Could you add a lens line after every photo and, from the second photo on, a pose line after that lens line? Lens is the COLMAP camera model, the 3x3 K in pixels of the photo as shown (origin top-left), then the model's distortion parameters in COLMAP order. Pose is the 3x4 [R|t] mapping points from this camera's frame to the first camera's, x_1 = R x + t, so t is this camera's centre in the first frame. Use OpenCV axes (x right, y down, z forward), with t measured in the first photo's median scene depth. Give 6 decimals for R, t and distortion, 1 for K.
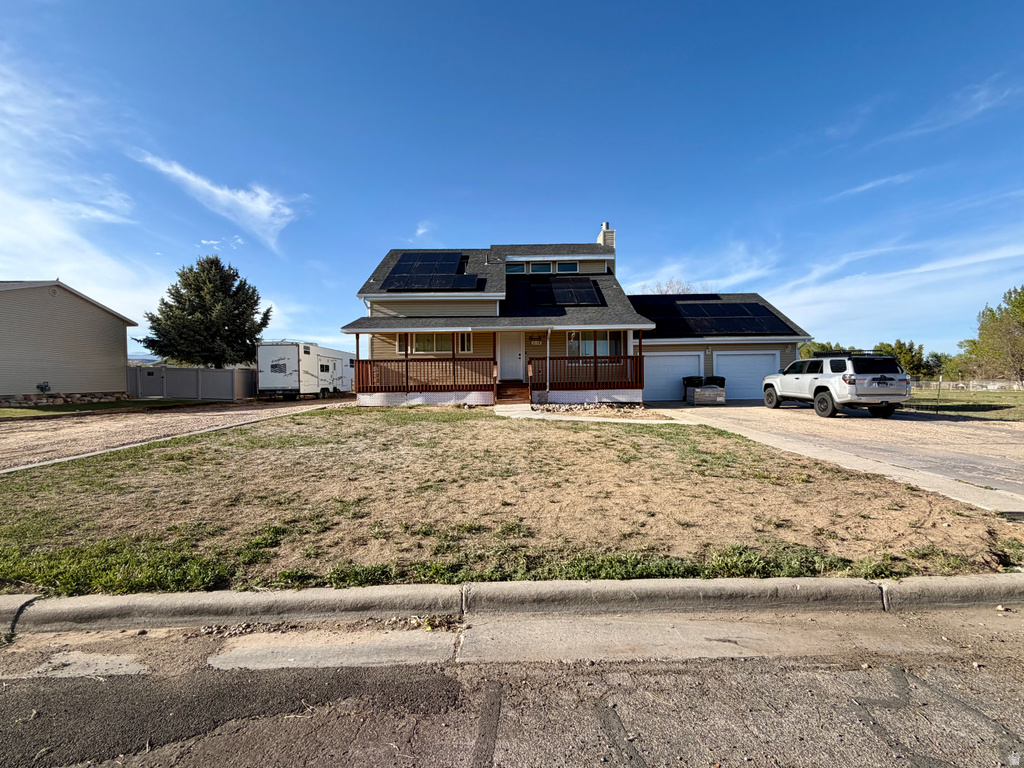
lens RADIAL K [[409.2, 0, 514.5], [0, 409.2, 382.5], [0, 0, 1]] dist [0.000616, -0.000100]
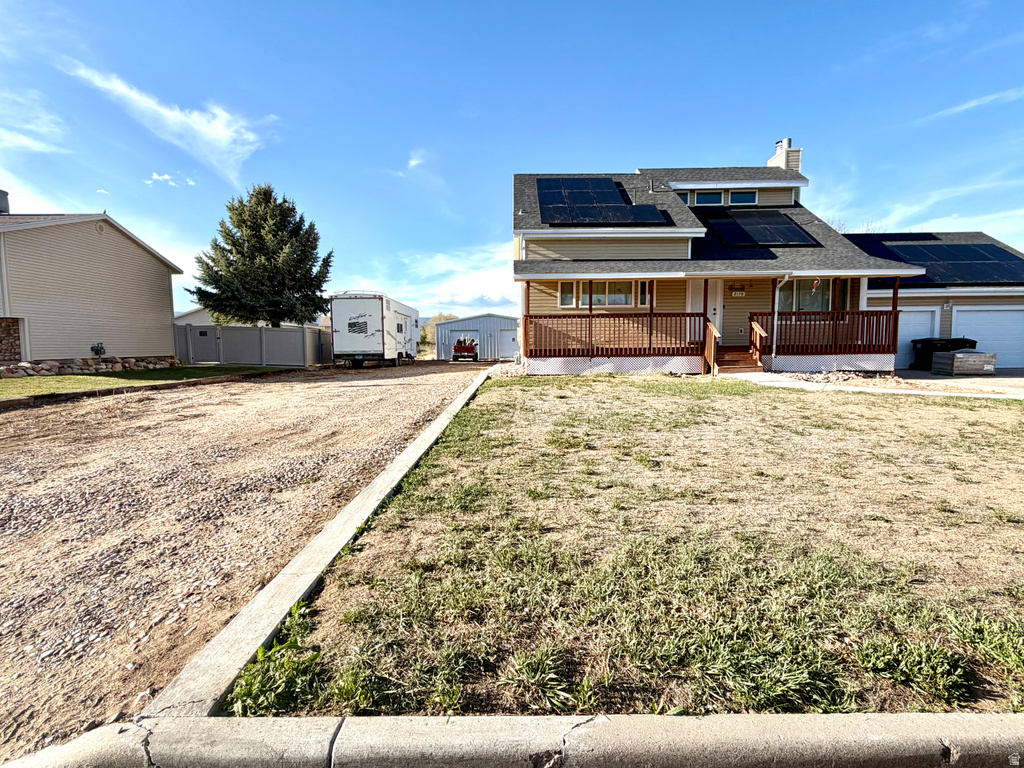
lens RADIAL K [[484.6, 0, 512.0], [0, 484.6, 384.0], [0, 0, 1]] dist [-0.002809, 0.000325]
pose [[0.999948, 0.003837, -0.009400, -0.369252], [-0.003131, 0.997253, 0.074003, 0.006666], [0.009658, -0.073970, 0.997214, 0.064290]]
